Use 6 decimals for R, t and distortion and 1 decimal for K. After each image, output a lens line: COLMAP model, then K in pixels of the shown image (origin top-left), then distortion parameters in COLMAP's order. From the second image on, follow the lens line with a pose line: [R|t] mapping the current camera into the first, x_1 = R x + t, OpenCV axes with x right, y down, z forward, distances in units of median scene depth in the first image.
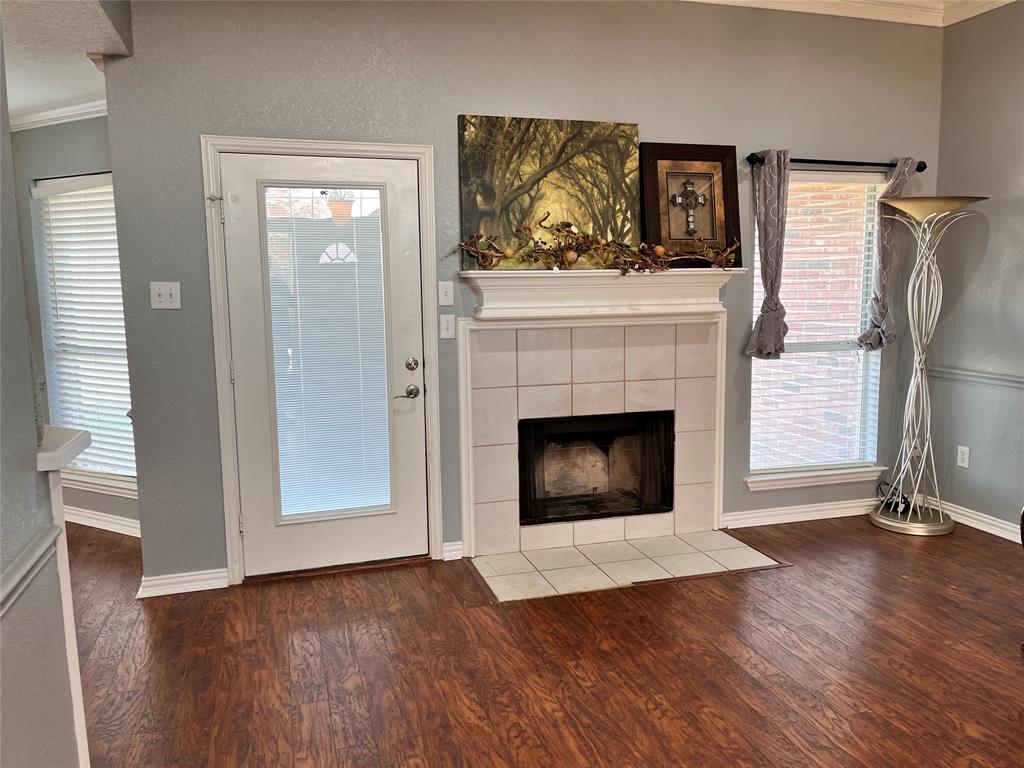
lens RADIAL K [[754.1, 0, 512.0], [0, 754.1, 384.0], [0, 0, 1]] dist [0.003222, 0.000937]
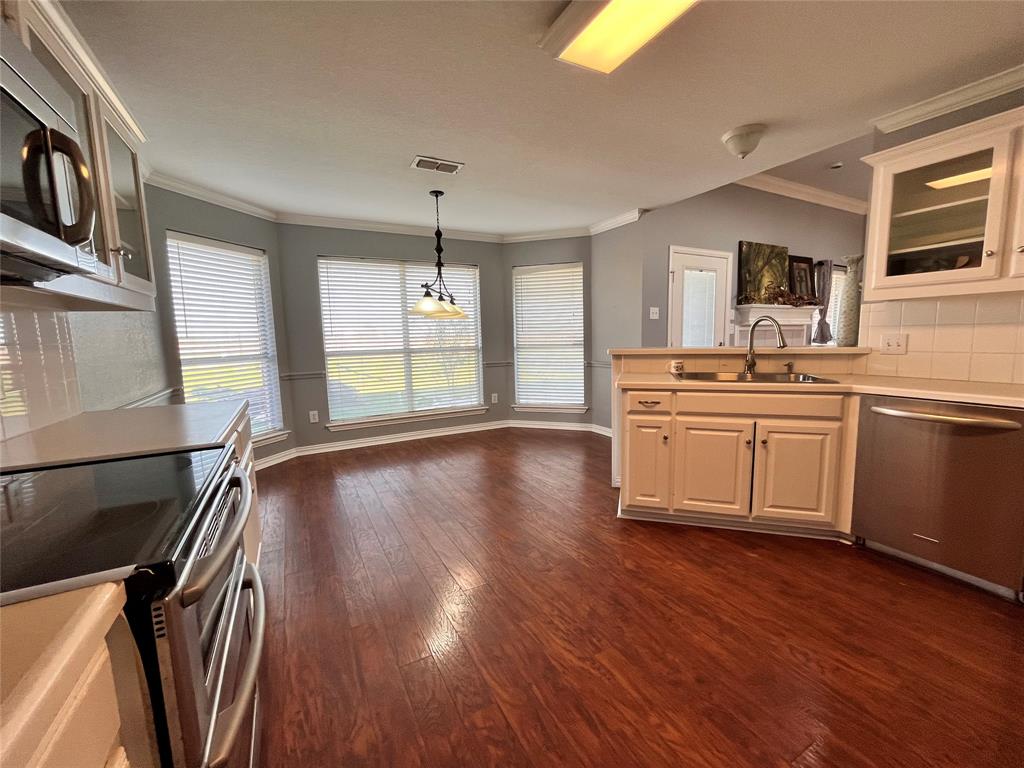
lens RADIAL K [[413.4, 0, 511.4], [0, 413.4, 385.9], [0, 0, 1]] dist [0.000688, 0.000146]
pose [[0.977694, -0.036803, 0.206785, -1.044951], [0.042668, 0.998802, -0.023970, 0.105569], [-0.205655, 0.032258, 0.978093, -0.127799]]
